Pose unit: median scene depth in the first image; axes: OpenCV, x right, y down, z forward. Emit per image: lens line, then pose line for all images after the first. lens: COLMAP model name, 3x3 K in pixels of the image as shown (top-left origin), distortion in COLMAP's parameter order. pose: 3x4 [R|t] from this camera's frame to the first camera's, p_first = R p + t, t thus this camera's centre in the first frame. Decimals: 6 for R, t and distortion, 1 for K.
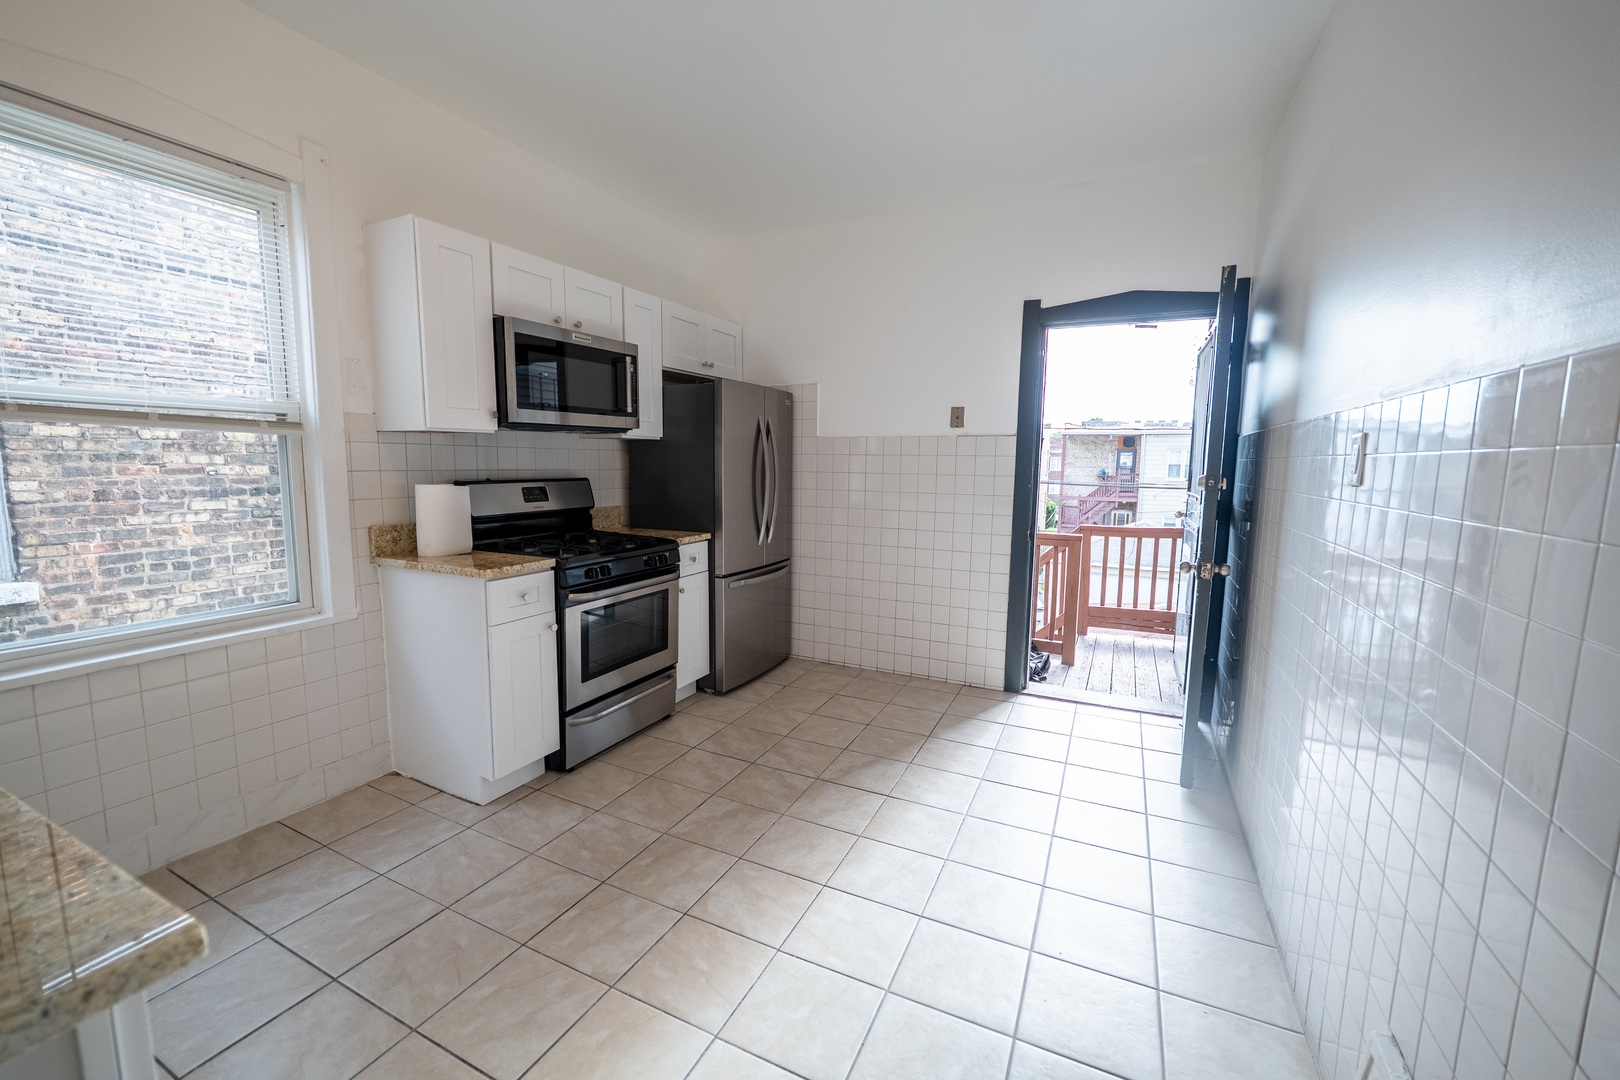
lens RADIAL K [[660.9, 0, 798.0], [0, 660.9, 539.1], [0, 0, 1]] dist [-0.012167, 0.000411]
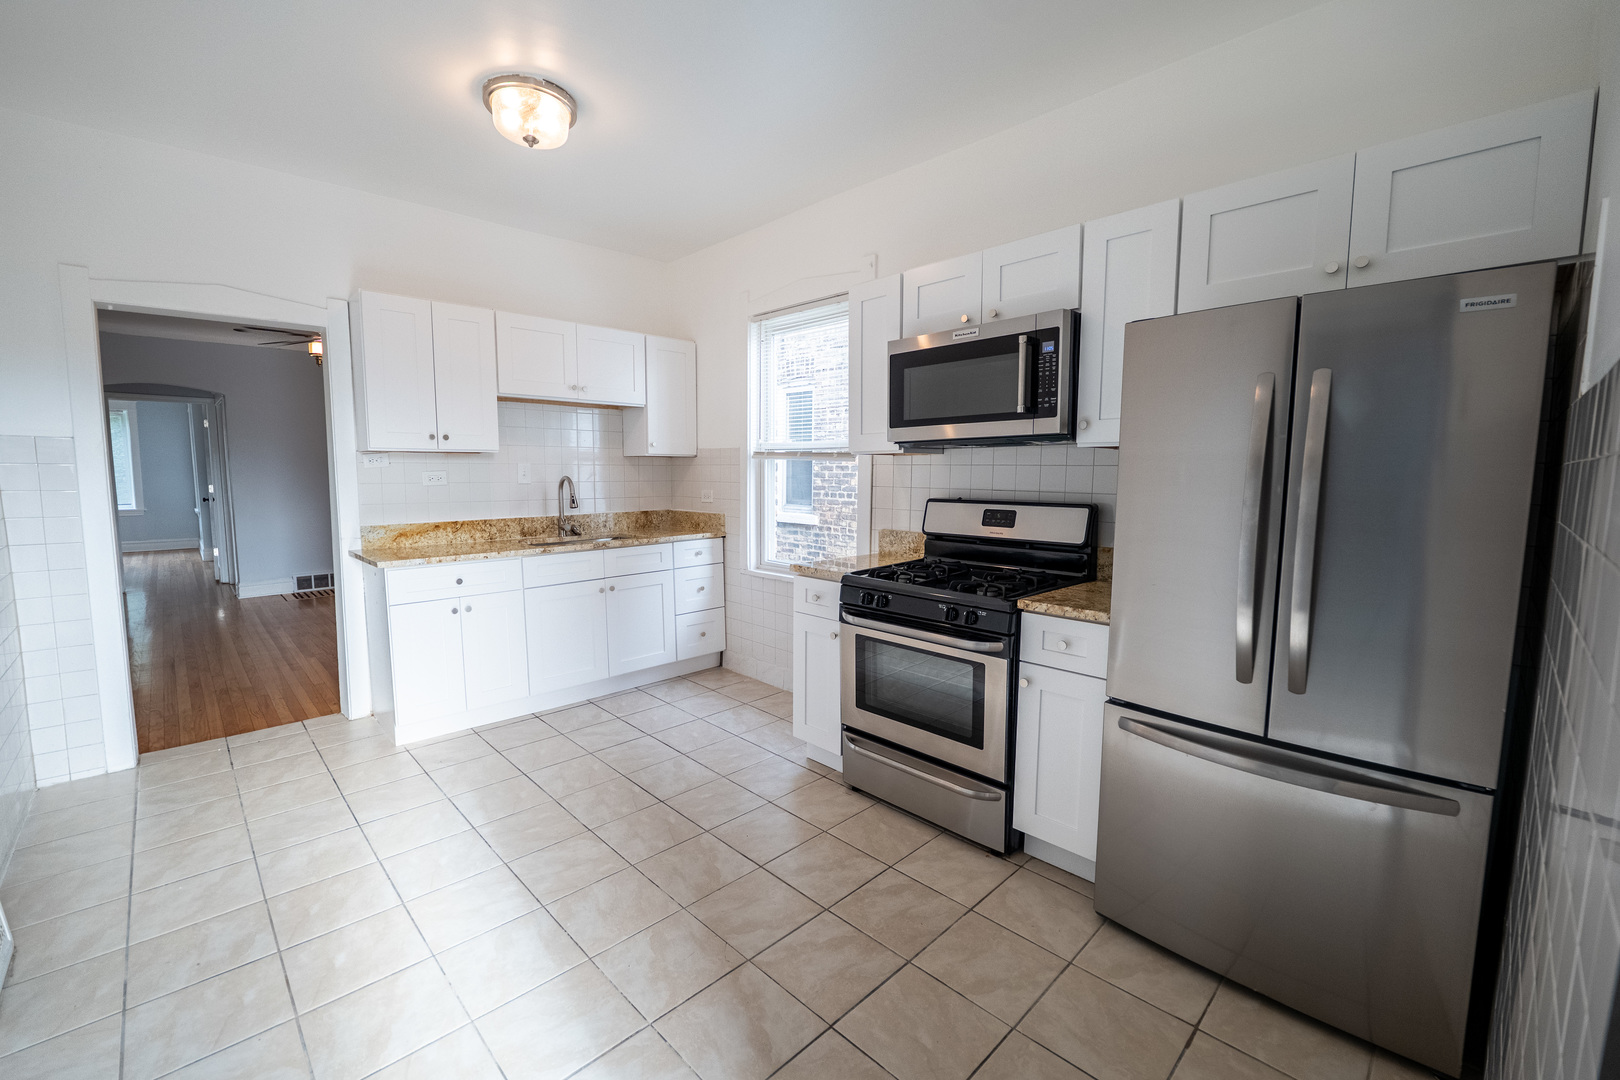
lens RADIAL K [[660.9, 0, 798.0], [0, 660.9, 539.1], [0, 0, 1]] dist [-0.012167, 0.000411]
pose [[-0.337284, 0.079819, -0.938013, 0.578646], [-0.120994, 0.984460, 0.127277, -0.134775], [0.933595, 0.156422, -0.322385, 1.165655]]
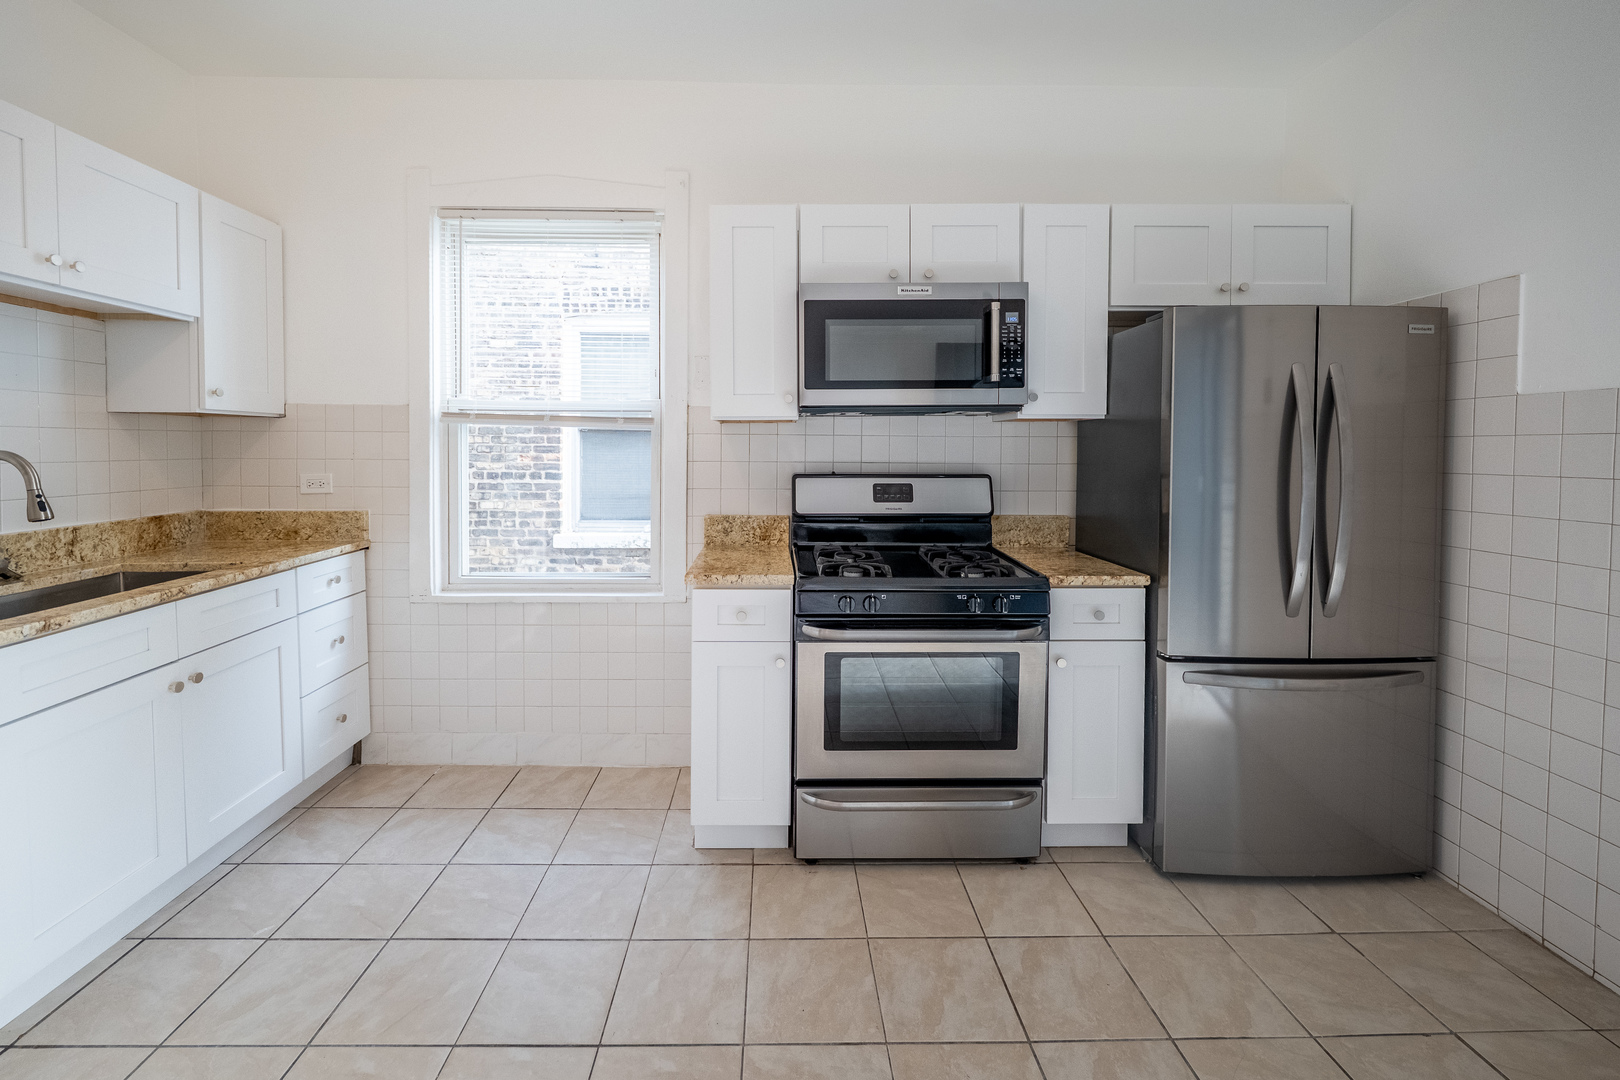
lens RADIAL K [[669.2, 0, 780.4], [0, 669.2, 465.8], [0, 0, 1]] dist [0.001032, 0.000022]
pose [[0.454481, 0.011961, -0.890676, 0.302840], [-0.103170, 0.993887, -0.039297, -0.060829], [0.884761, 0.109751, 0.452937, 0.563229]]
